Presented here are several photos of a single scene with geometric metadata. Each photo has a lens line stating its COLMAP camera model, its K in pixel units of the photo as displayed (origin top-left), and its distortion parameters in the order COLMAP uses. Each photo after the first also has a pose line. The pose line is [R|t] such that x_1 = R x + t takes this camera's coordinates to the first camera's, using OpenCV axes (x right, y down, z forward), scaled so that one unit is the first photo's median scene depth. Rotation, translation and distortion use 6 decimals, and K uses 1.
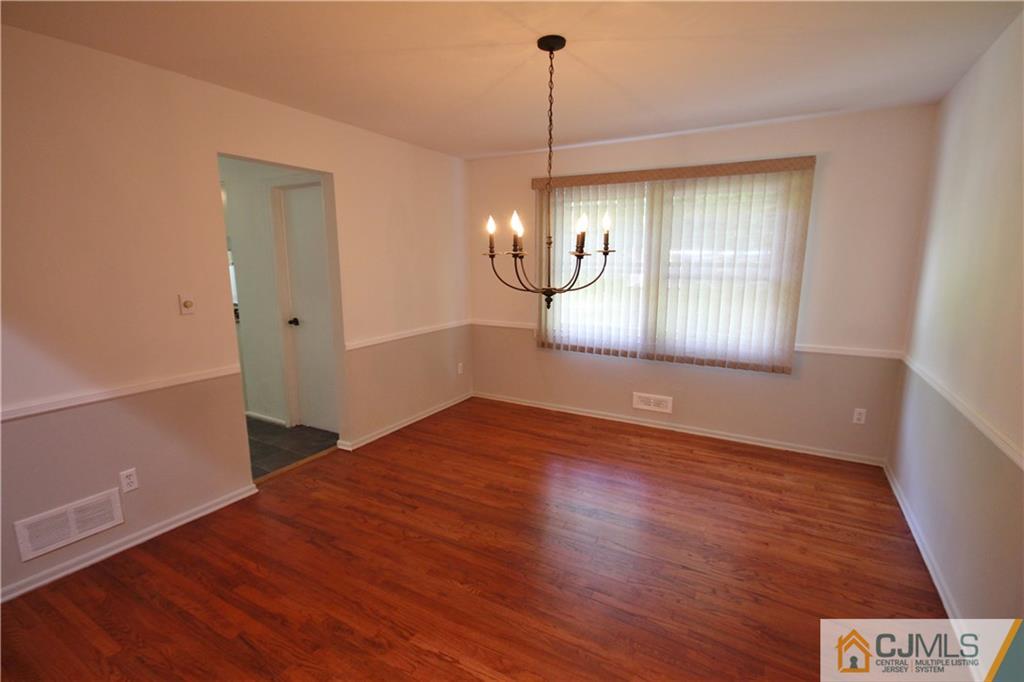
lens RADIAL K [[493.6, 0, 512.0], [0, 493.6, 341.0], [0, 0, 1]] dist [0.000273, 0.000408]
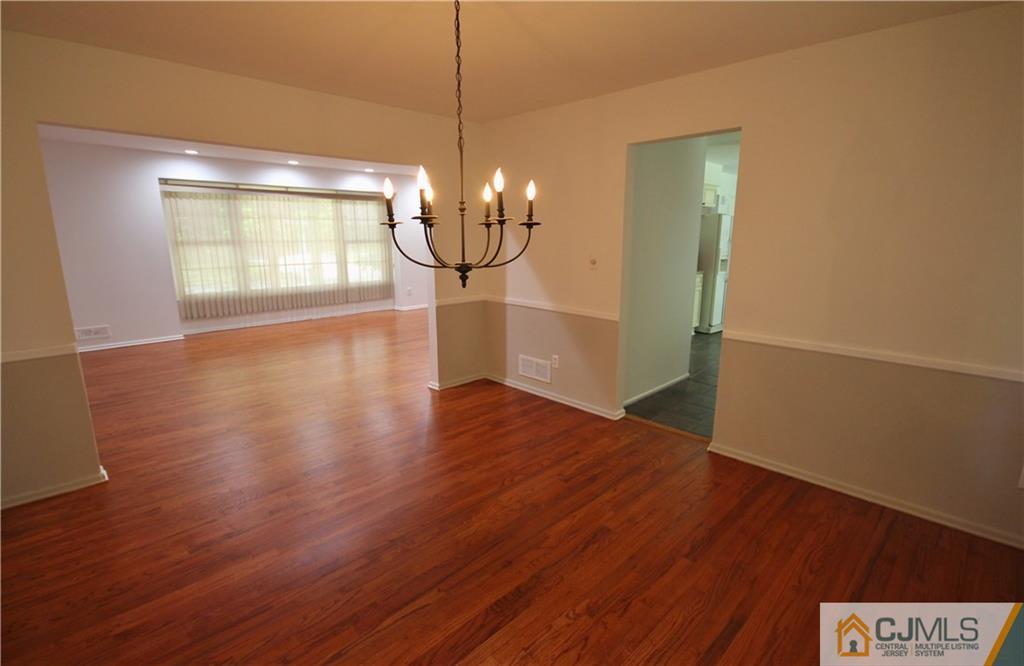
lens RADIAL K [[484.2, 0, 512.0], [0, 484.2, 333.0], [0, 0, 1]] dist [-0.000305, -0.000054]
pose [[-0.291631, 0.195404, -0.936359, 0.634352], [-0.159671, 0.955232, 0.249072, -0.159141], [0.943110, 0.222146, -0.247375, 0.982033]]
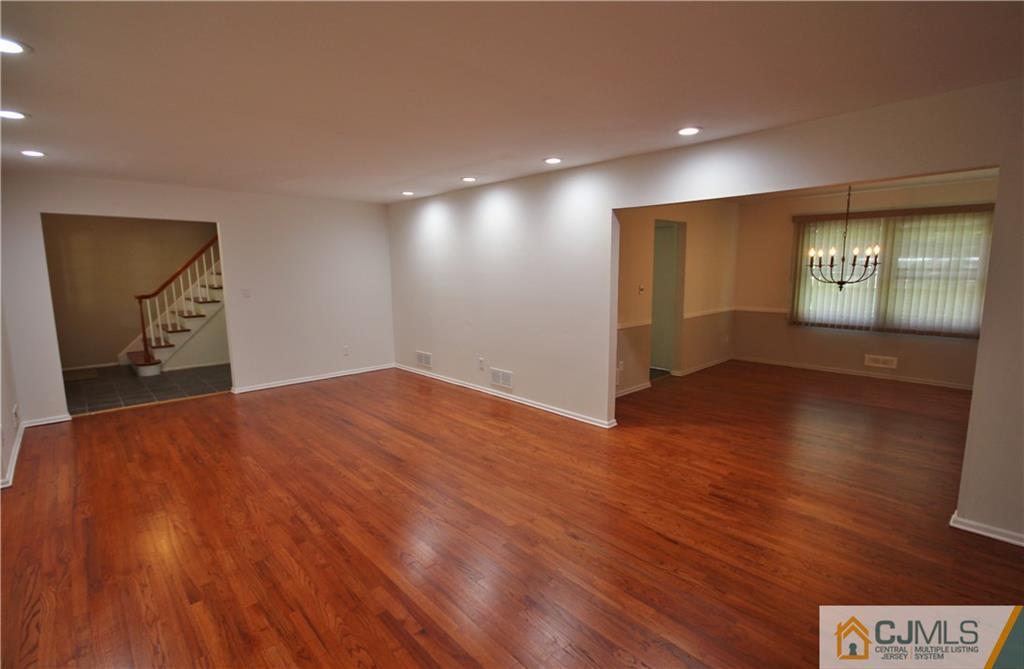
lens RADIAL K [[480.3, 0, 518.0], [0, 480.3, 332.1], [0, 0, 1]] dist [0.003787, -0.000423]
pose [[0.949876, 0.033100, -0.310871, -0.459743], [-0.041836, 0.998894, -0.021476, 0.167436], [0.309816, 0.033406, 0.950210, -1.084028]]
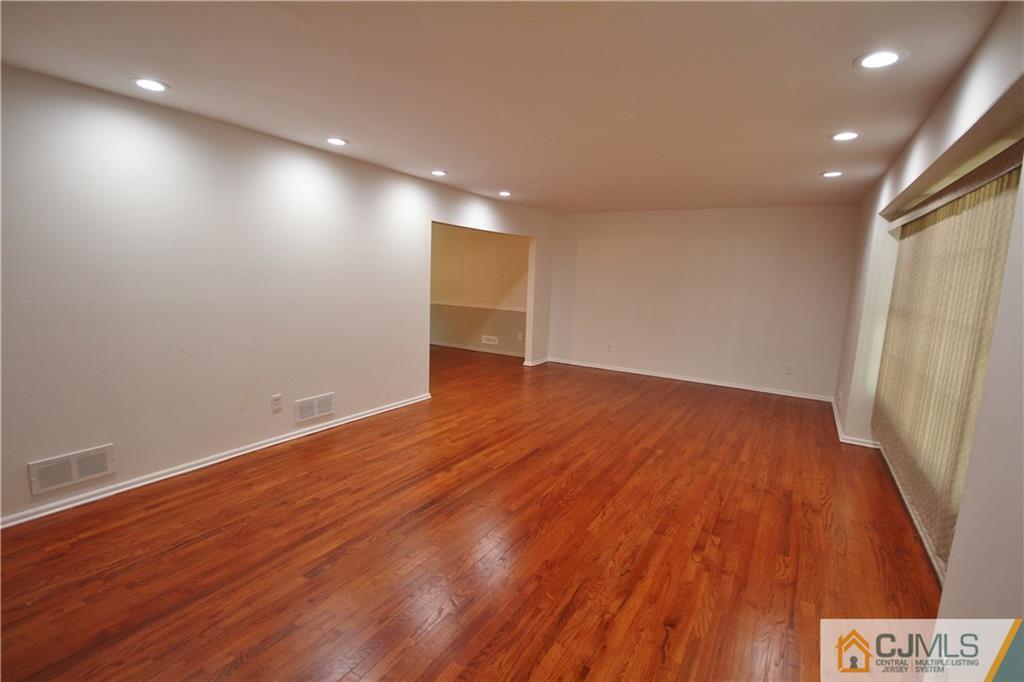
lens RADIAL K [[468.7, 0, 512.0], [0, 468.7, 341.0], [0, 0, 1]] dist [-0.000164, 0.000190]
pose [[0.053033, -0.143793, 0.988186, -2.360513], [0.125371, 0.982707, 0.136268, 0.003435], [-0.990691, 0.116664, 0.070144, -0.047583]]
